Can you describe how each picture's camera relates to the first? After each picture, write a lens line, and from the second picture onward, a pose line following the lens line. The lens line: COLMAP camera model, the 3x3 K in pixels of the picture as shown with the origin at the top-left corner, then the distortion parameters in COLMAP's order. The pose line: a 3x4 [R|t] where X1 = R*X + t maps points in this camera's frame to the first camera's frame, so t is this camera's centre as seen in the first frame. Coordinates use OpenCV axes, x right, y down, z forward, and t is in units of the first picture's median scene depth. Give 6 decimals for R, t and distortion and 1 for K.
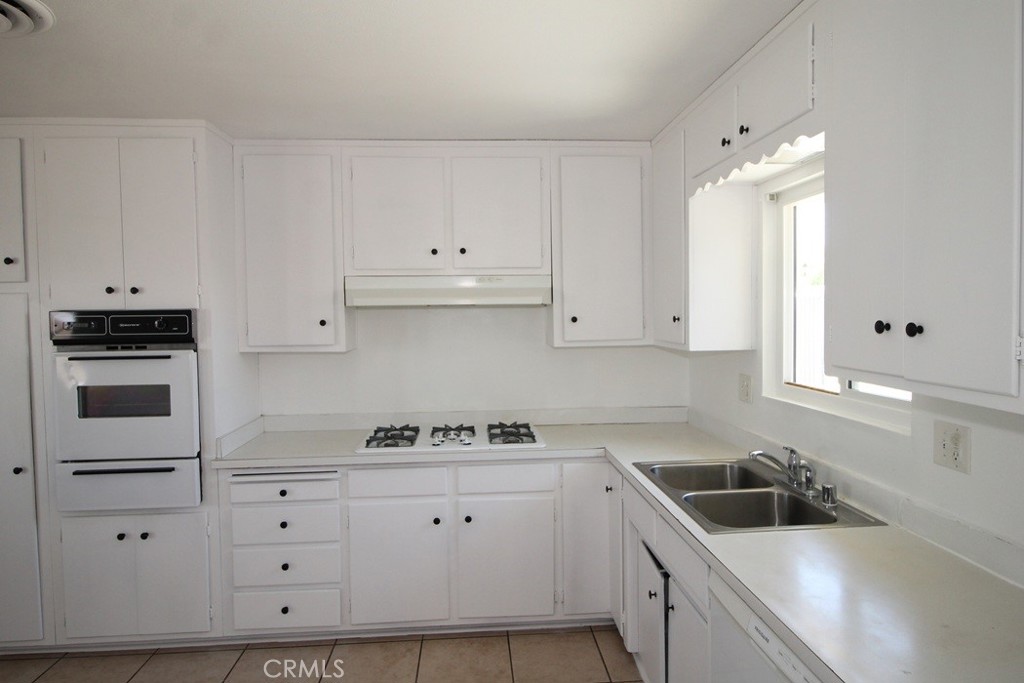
lens RADIAL K [[611.8, 0, 513.1], [0, 611.8, 329.6], [0, 0, 1]] dist [-0.000707, -0.002130]
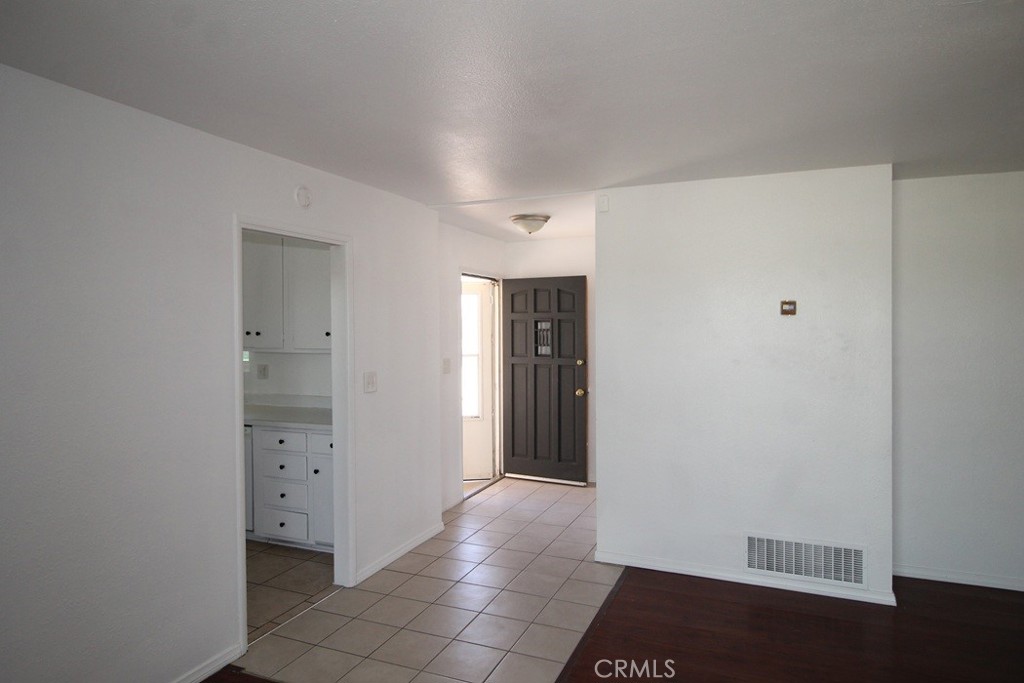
lens RADIAL K [[611.8, 0, 513.1], [0, 611.8, 329.6], [0, 0, 1]] dist [-0.000707, -0.002130]
pose [[0.453713, 0.004913, 0.891134, -1.595350], [0.025946, 0.999488, -0.018721, 0.071014], [-0.890770, 0.031615, 0.453353, -1.676374]]
